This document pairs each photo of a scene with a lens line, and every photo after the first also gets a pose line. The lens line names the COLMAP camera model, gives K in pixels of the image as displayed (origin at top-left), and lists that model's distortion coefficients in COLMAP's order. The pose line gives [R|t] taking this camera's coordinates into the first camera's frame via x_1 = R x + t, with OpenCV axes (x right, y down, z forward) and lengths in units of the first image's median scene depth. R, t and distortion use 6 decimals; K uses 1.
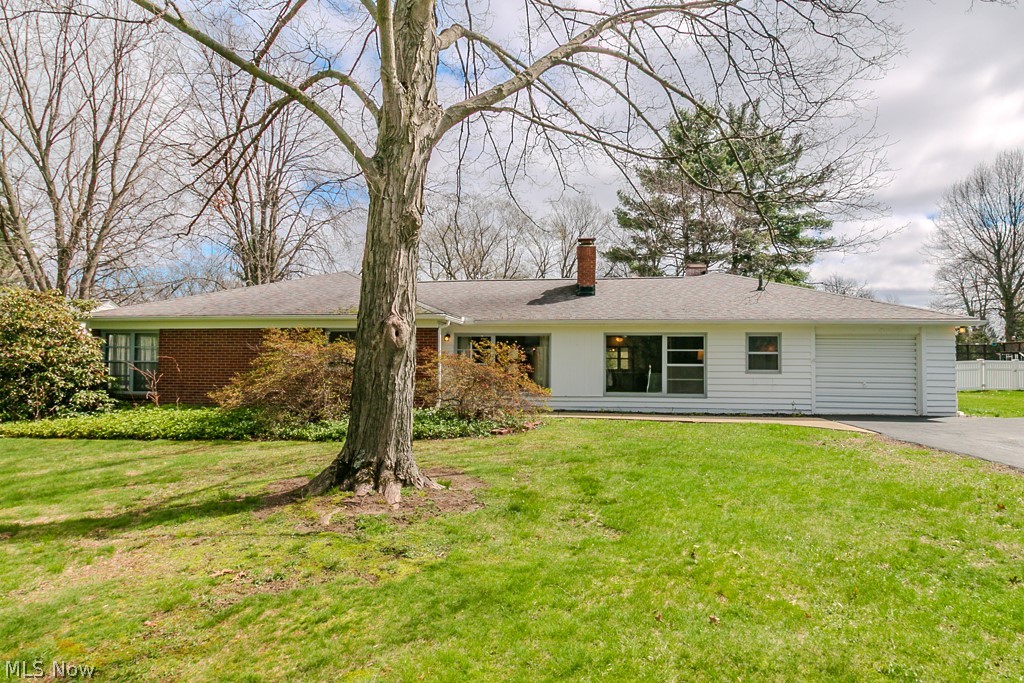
lens RADIAL K [[416.6, 0, 511.7], [0, 416.6, 349.9], [0, 0, 1]] dist [0.004087, 0.000126]
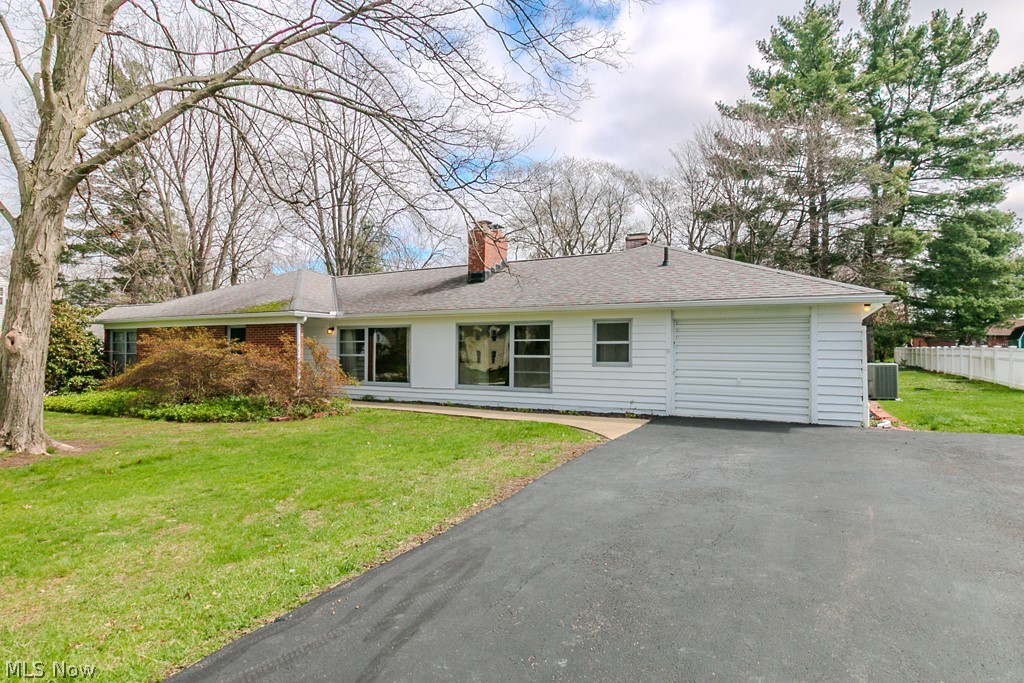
lens RADIAL K [[469.4, 0, 511.1], [0, 469.4, 336.1], [0, 0, 1]] dist [0.000608, -0.000235]
pose [[0.945566, -0.014364, -0.325115, 0.720364], [0.018048, 0.999803, 0.008317, -0.017677], [0.324931, -0.013732, 0.945638, 0.014324]]
